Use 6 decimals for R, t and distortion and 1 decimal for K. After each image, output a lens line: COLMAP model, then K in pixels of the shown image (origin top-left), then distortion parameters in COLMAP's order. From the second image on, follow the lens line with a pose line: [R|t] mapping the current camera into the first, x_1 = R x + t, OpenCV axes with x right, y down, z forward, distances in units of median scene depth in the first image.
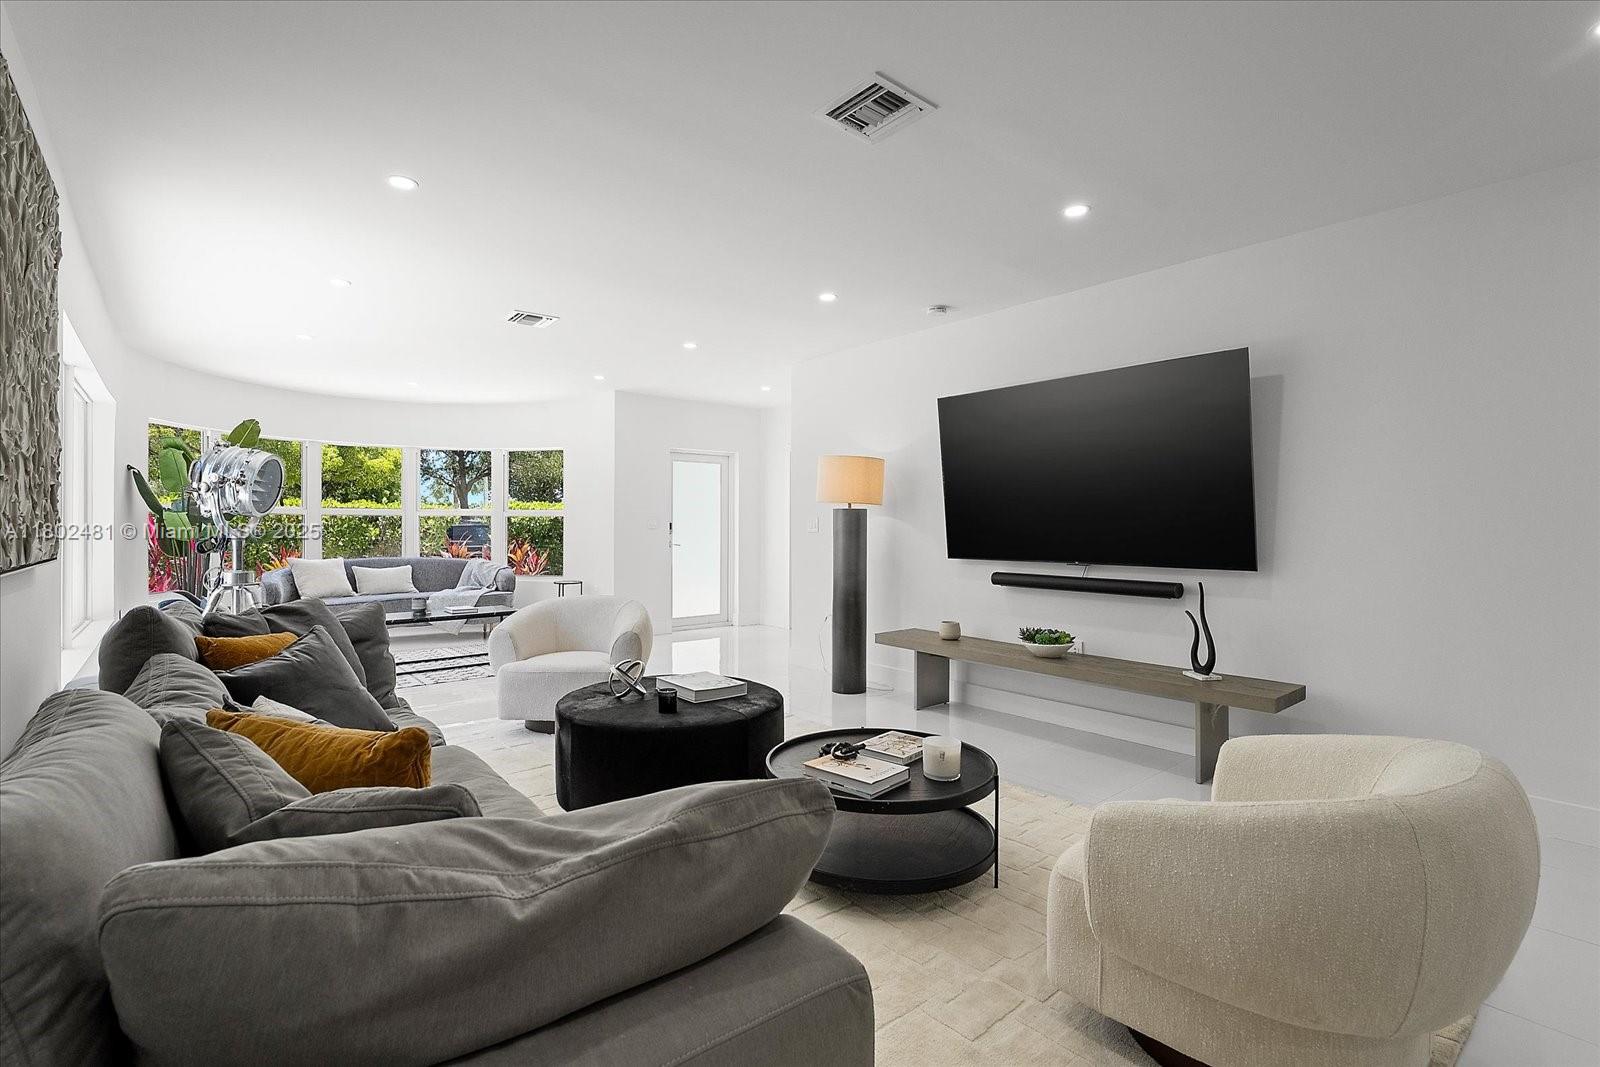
lens RADIAL K [[739.3, 0, 792.7], [0, 739.3, 527.3], [0, 0, 1]] dist [-0.003161, 0.000093]
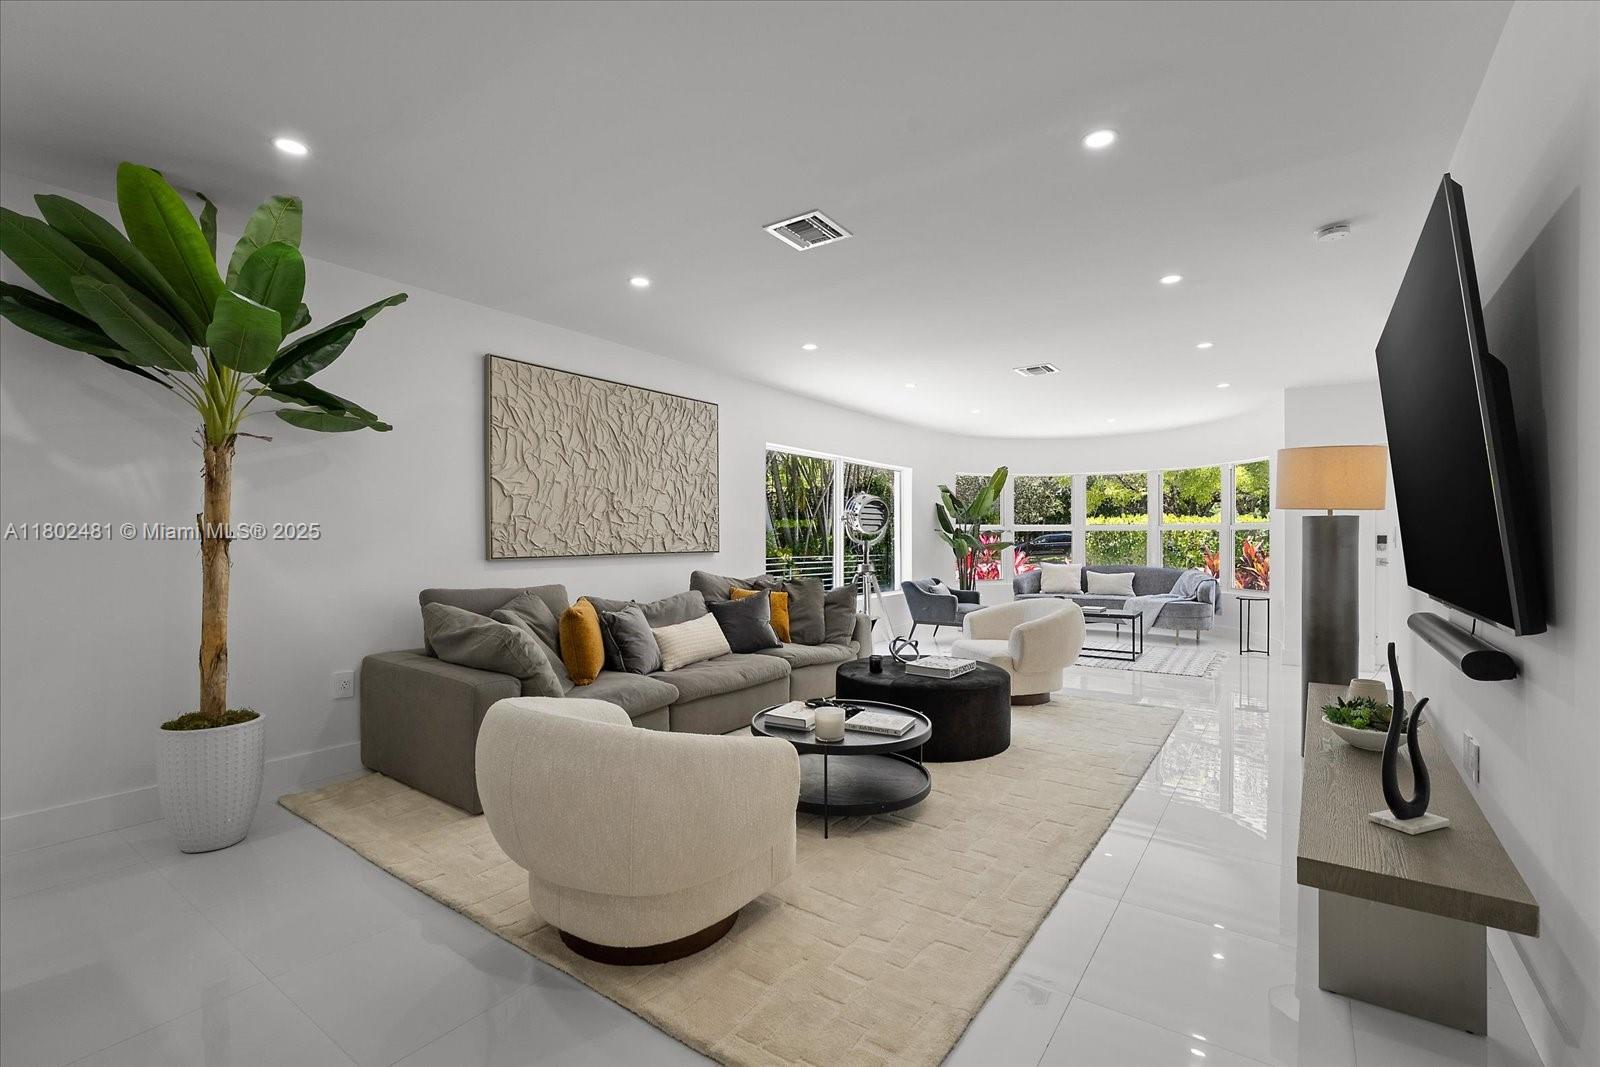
lens RADIAL K [[710.1, 0, 807.9], [0, 710.1, 529.1], [0, 0, 1]] dist [-0.000052, 0.000135]
pose [[0.257039, -0.012534, -0.966320, 0.433828], [-0.004045, 0.999893, -0.014045, 0.000099], [0.966393, 0.007519, 0.256961, 0.213309]]
